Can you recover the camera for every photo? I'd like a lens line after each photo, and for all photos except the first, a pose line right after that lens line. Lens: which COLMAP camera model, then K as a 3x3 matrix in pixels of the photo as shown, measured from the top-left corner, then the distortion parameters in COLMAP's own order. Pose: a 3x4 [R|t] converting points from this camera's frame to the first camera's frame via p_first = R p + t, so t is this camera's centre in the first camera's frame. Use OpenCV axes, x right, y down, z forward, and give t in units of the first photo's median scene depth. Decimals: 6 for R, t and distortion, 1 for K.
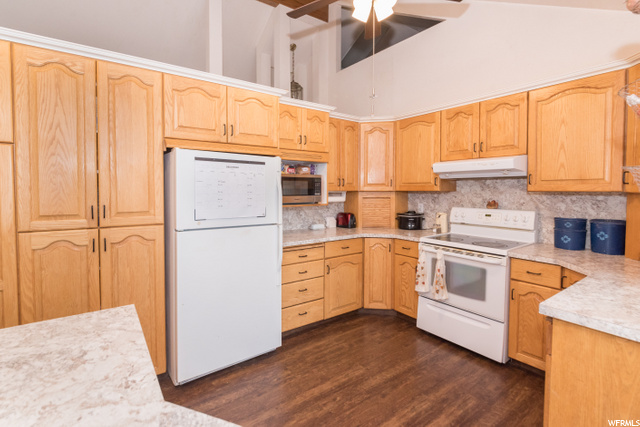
lens RADIAL K [[297.8, 0, 309.4], [0, 297.8, 201.4], [0, 0, 1]] dist [0.001654, 0.000258]
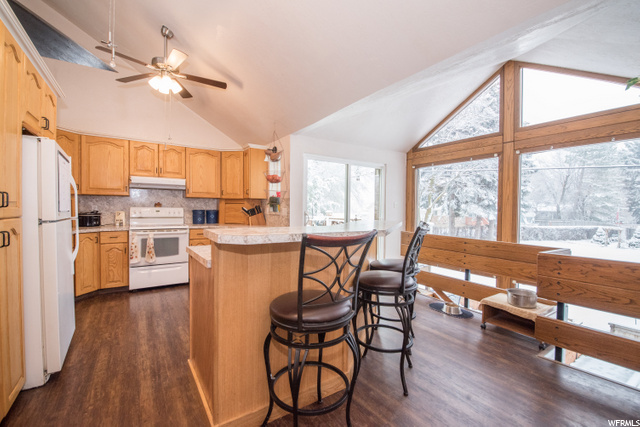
lens RADIAL K [[271.6, 0, 319.8], [0, 271.6, 215.3], [0, 0, 1]] dist [-0.000199, -0.000137]
pose [[0.017428, -0.023707, 0.999567, -1.037944], [0.028346, 0.999329, 0.023207, 0.069309], [-0.999446, 0.027930, 0.018088, 0.066854]]
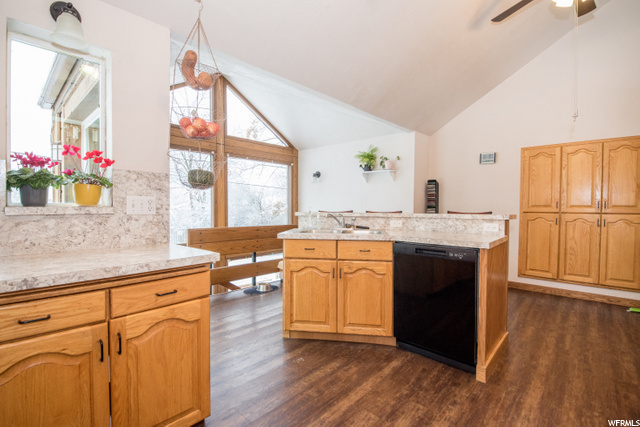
lens RADIAL K [[294.8, 0, 321.9], [0, 294.8, 210.9], [0, 0, 1]] dist [-0.000842, 0.000143]
pose [[-0.977873, -0.002703, -0.209180, 0.297927], [-0.014305, 0.998440, 0.053970, 0.047463], [0.208708, 0.055768, -0.976387, 1.104931]]
